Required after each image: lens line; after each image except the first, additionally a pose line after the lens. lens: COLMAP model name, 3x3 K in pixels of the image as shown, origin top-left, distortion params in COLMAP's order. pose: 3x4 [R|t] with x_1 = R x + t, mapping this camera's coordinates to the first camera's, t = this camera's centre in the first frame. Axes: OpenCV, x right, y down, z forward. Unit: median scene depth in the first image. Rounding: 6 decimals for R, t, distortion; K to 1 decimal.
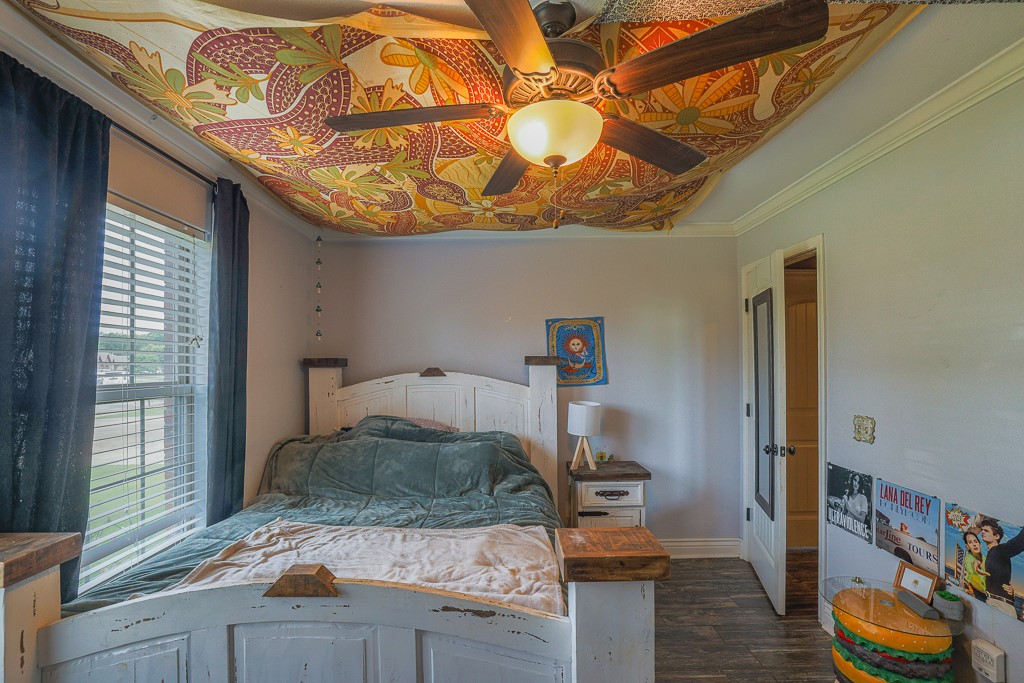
lens RADIAL K [[467.1, 0, 518.6], [0, 467.1, 352.8], [0, 0, 1]] dist [-0.035005, 0.013871]
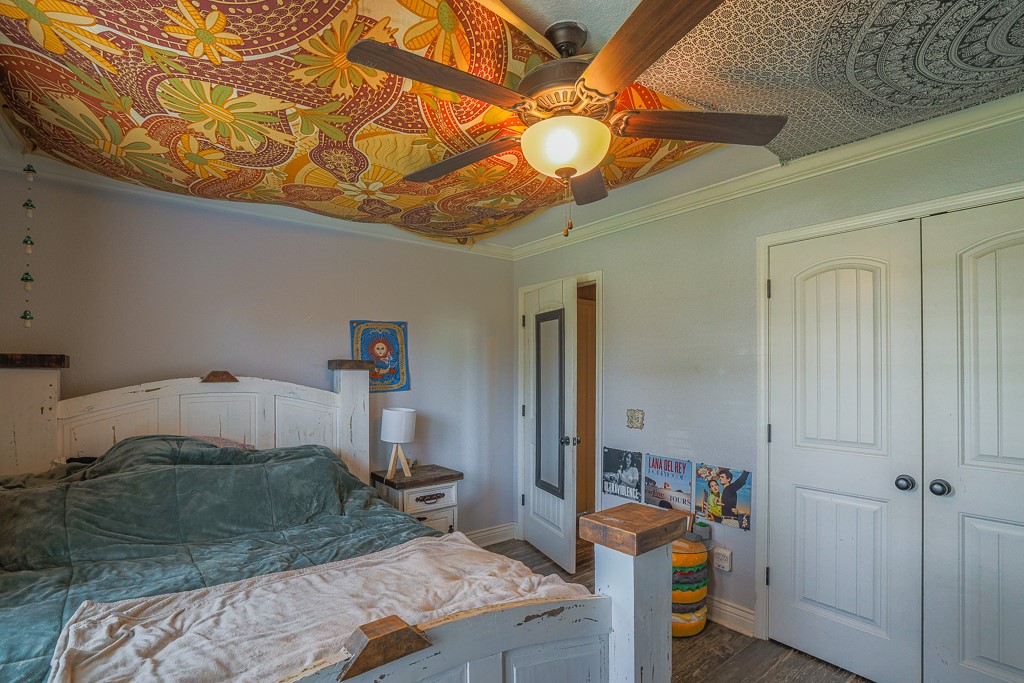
lens RADIAL K [[467.1, 0, 492.7], [0, 467.1, 361.2], [0, 0, 1]] dist [-0.035005, 0.013871]
pose [[0.801015, 0.023984, 0.598164, -0.399191], [-0.021524, 0.999705, -0.011261, 0.019924], [-0.598257, -0.003854, 0.801295, 0.145160]]
